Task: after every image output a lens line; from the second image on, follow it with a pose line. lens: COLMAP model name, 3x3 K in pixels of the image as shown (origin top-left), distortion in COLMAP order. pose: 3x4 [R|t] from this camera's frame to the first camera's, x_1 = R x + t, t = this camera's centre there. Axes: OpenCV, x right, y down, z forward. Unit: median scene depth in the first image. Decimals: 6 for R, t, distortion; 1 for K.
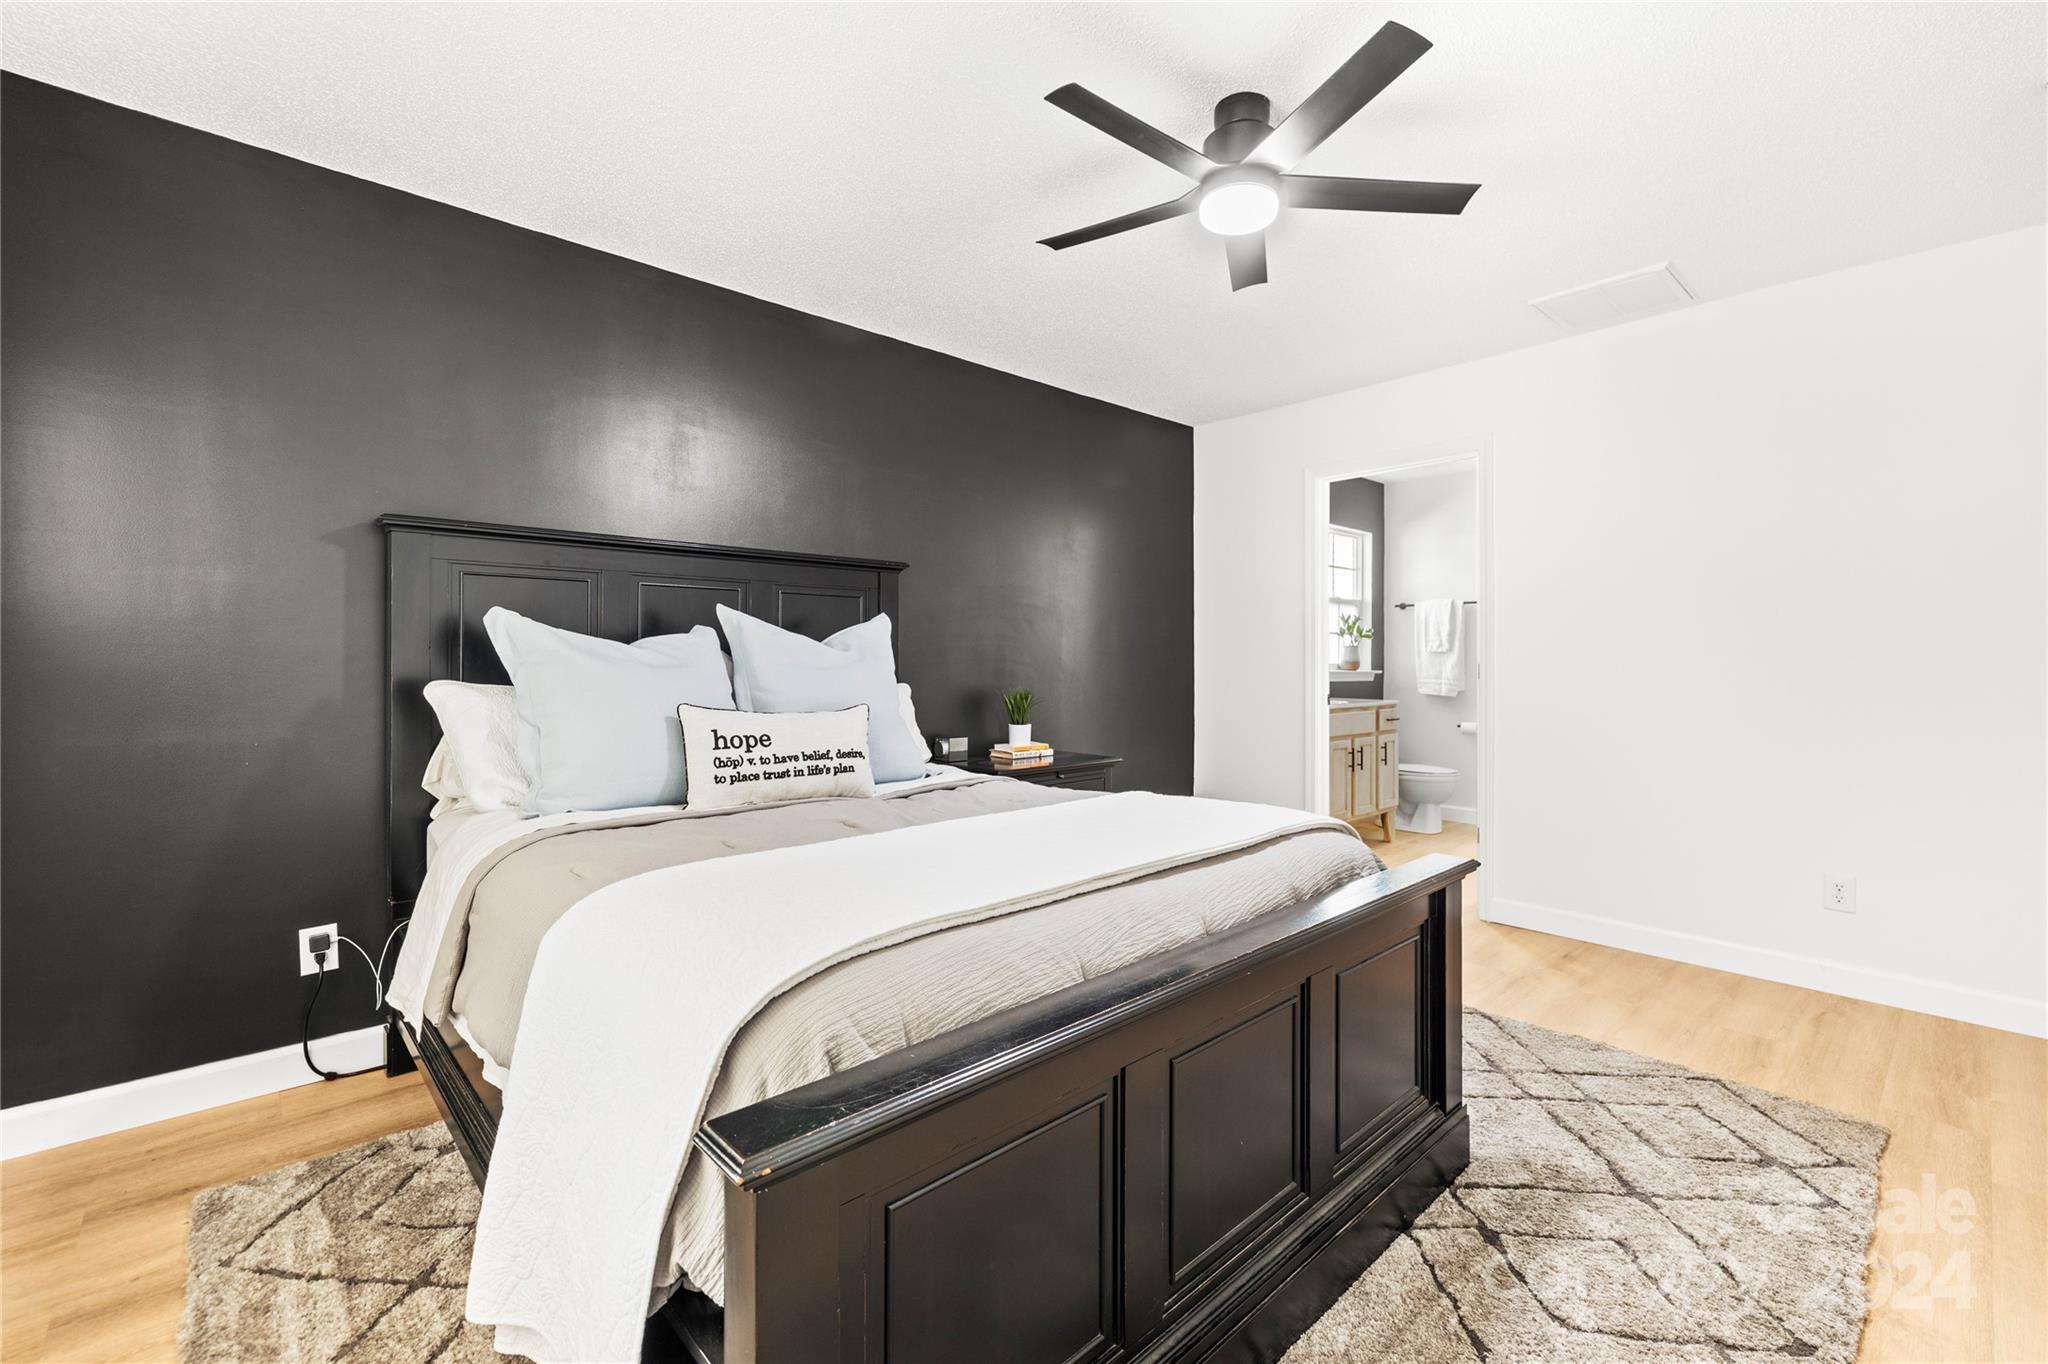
lens RADIAL K [[873.3, 0, 1028.6], [0, 873.3, 665.2], [0, 0, 1]] dist [0.002064, 0.000723]
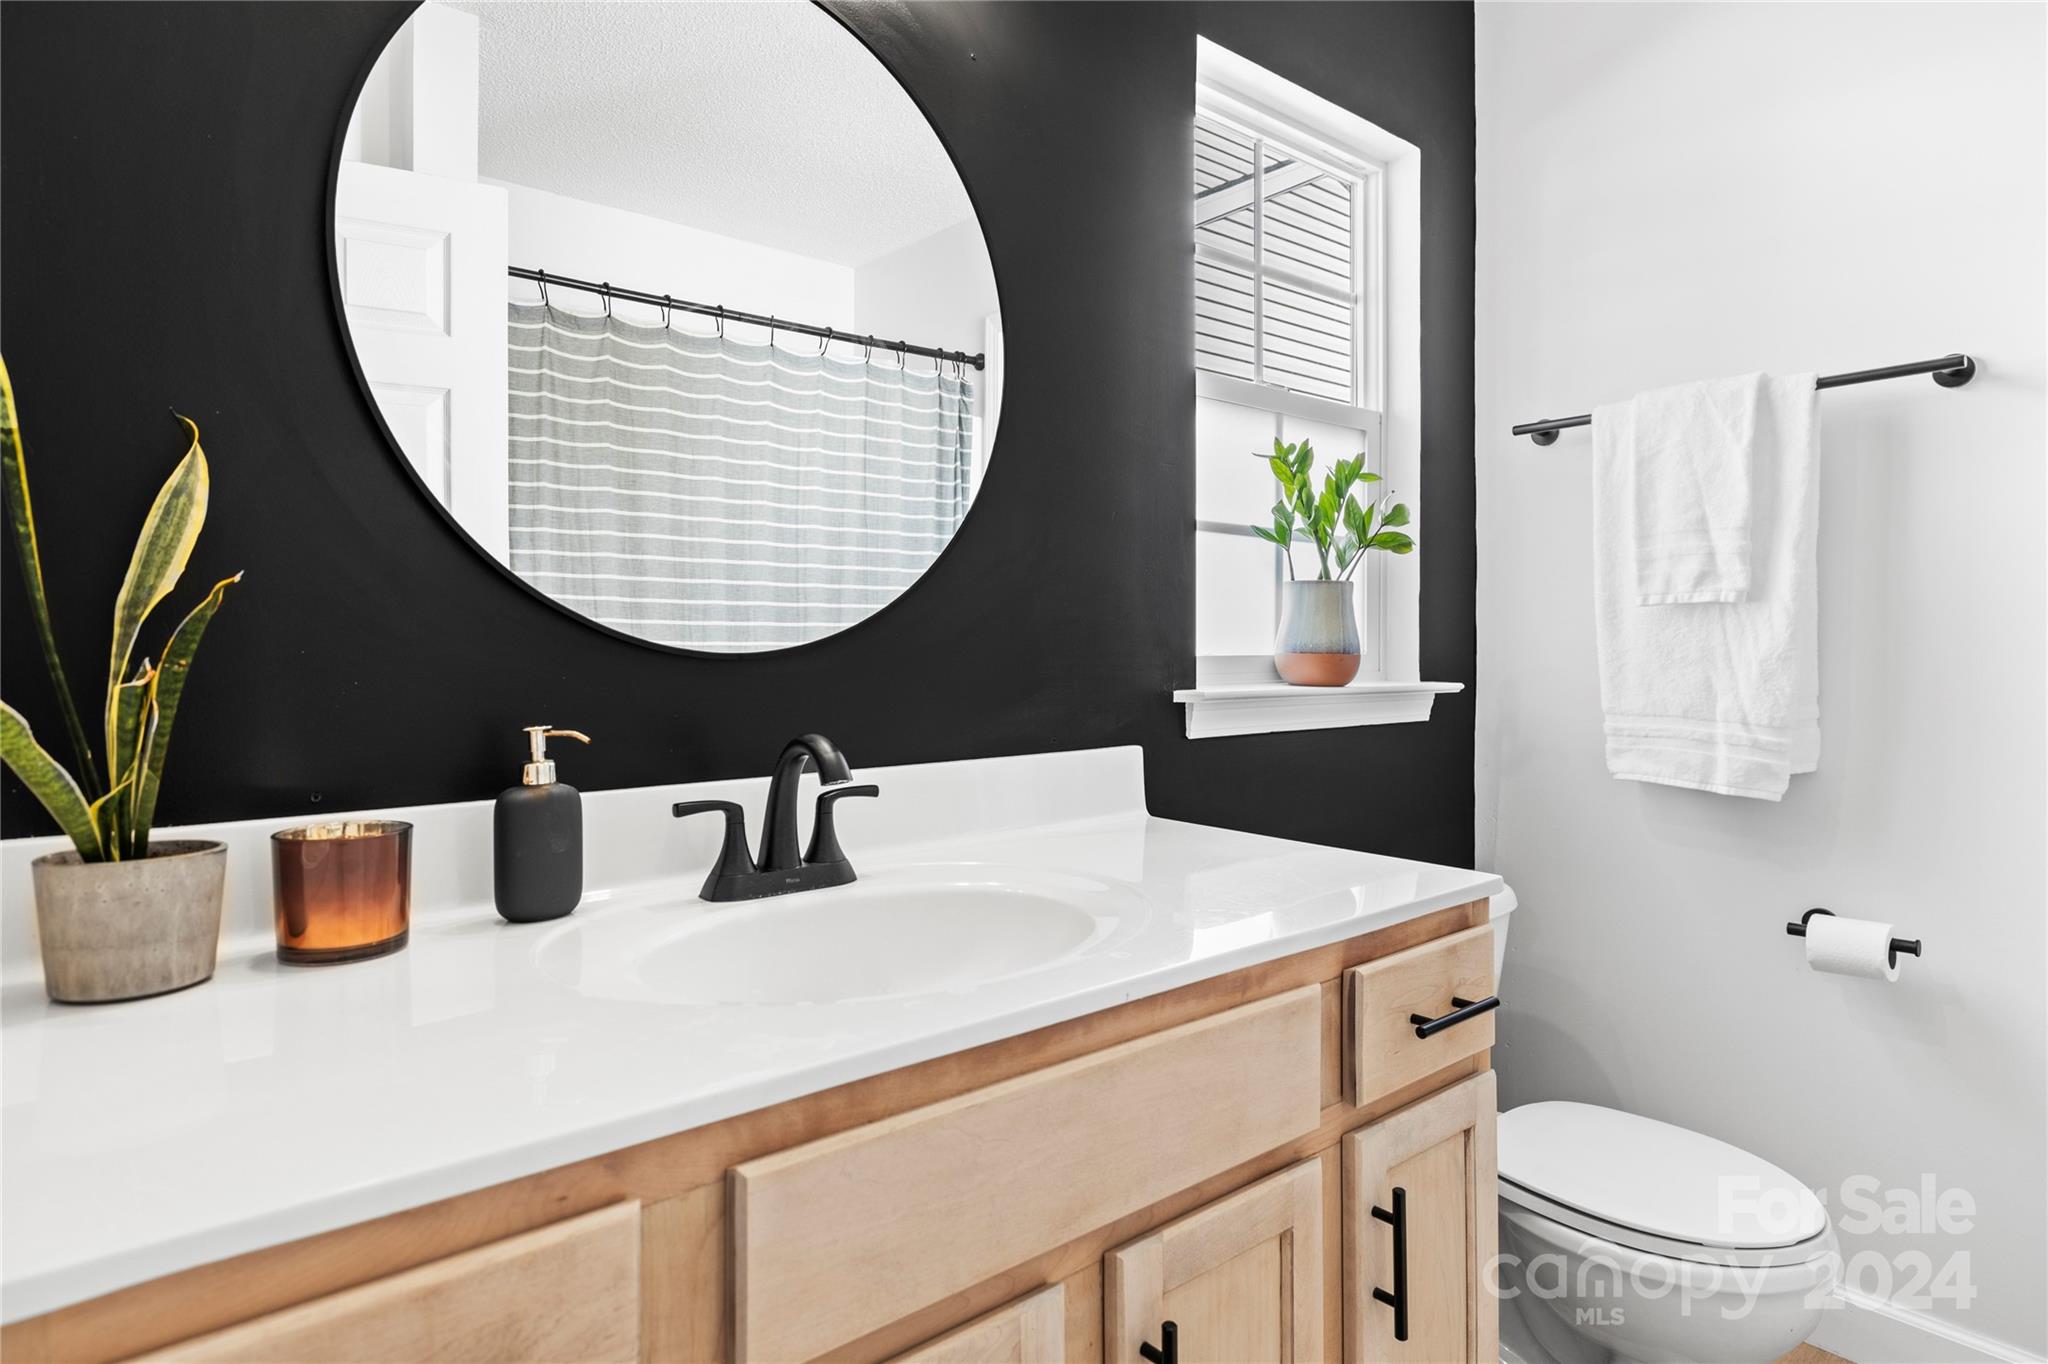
lens RADIAL K [[1121.4, 0, 1019.9], [0, 1121.4, 671.7], [0, 0, 1]] dist [0.000654, 0.000023]
pose [[0.998482, -0.007431, -0.054574, 0.302255], [0.008333, 0.999832, 0.016319, -0.003457], [0.054444, -0.016749, 0.998376, 0.685730]]
